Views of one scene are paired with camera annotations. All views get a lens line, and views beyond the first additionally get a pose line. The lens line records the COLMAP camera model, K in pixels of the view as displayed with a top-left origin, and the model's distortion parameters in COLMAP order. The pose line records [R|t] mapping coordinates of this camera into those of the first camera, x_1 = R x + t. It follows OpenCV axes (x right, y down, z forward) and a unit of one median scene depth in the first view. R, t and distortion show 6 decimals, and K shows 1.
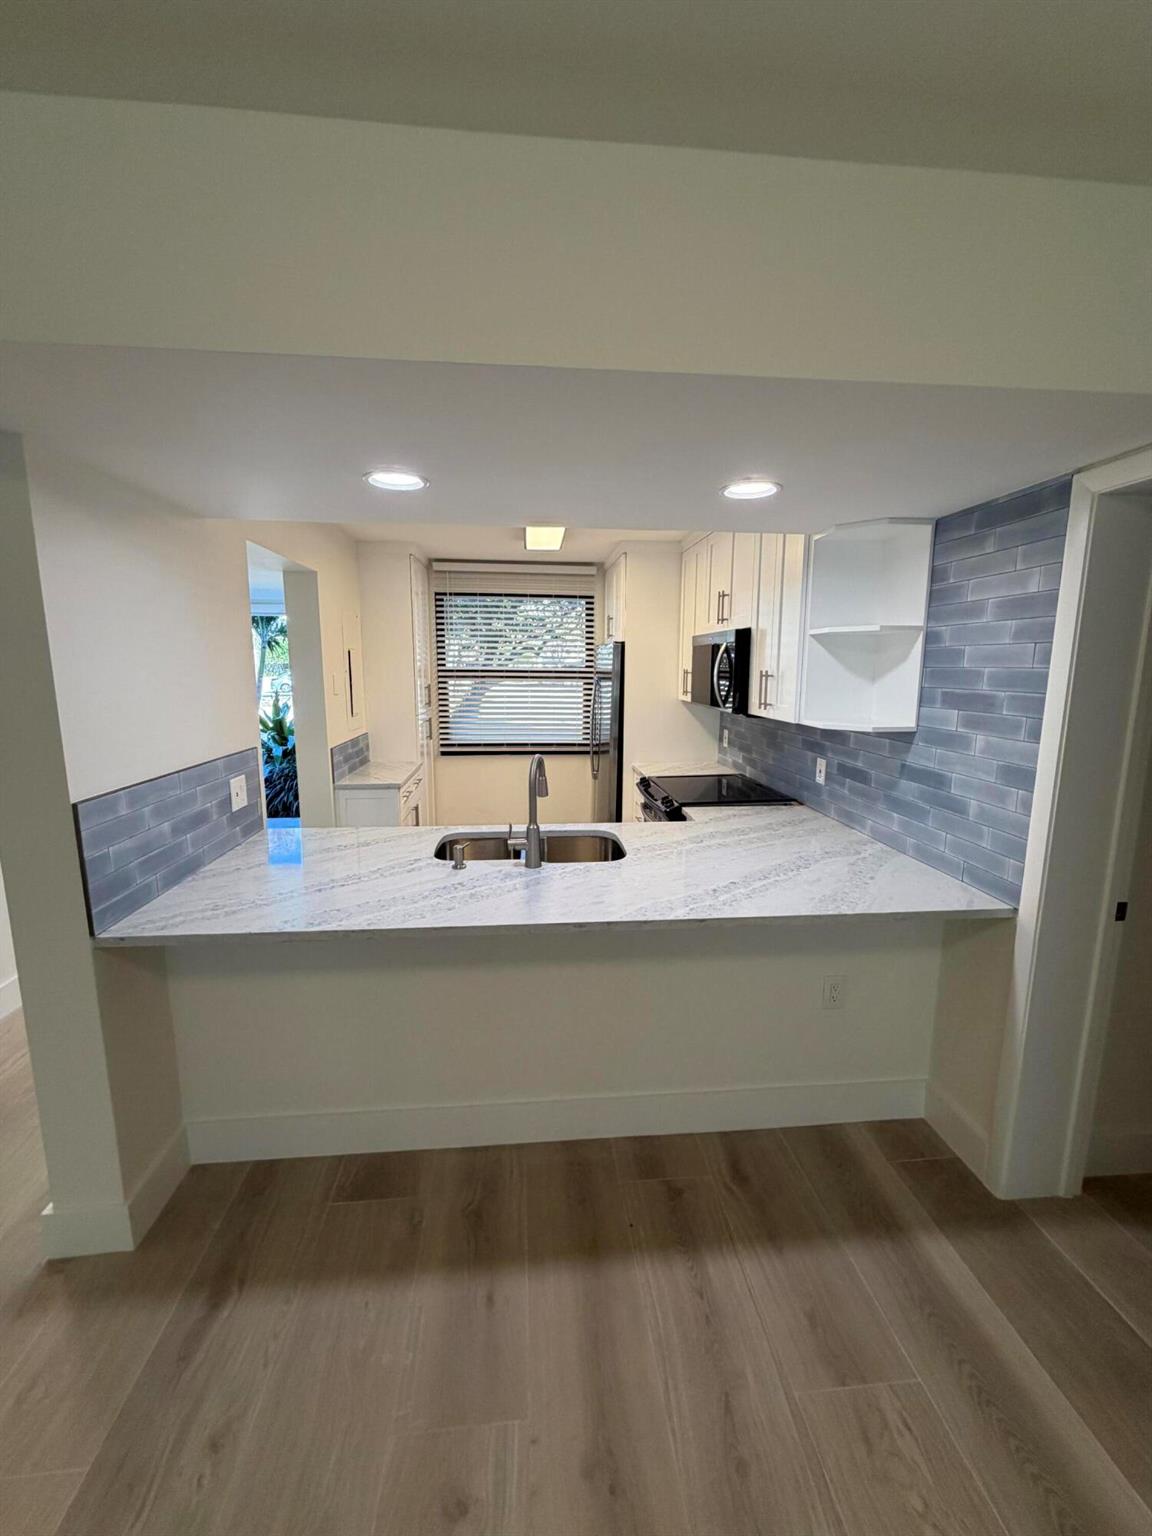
lens RADIAL K [[615.7, 0, 571.9], [0, 615.7, 765.9], [0, 0, 1]] dist [-0.000002, 0.000142]
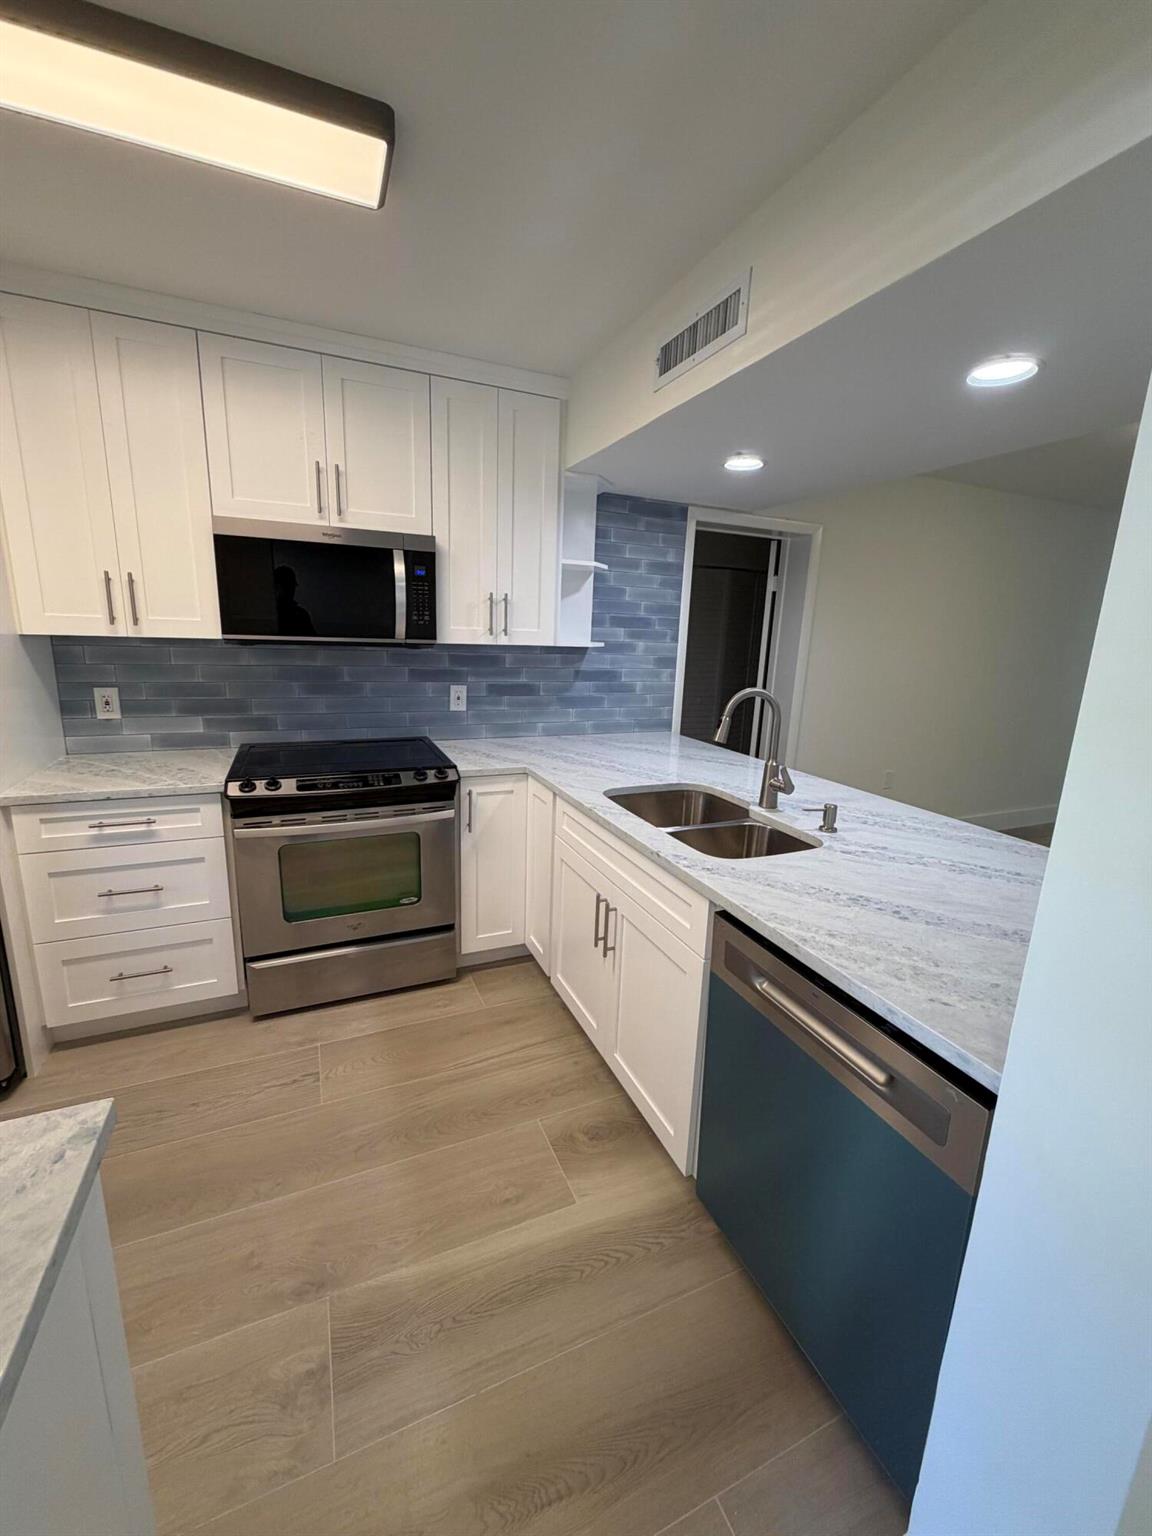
lens RADIAL K [[615.7, 0, 576.2], [0, 615.7, 763.3], [0, 0, 1]] dist [-0.000002, 0.000142]
pose [[-0.316058, -0.217777, 0.923407, -0.847252], [0.117998, 0.956718, 0.266021, -0.187869], [-0.941373, 0.193039, -0.276681, 1.576716]]
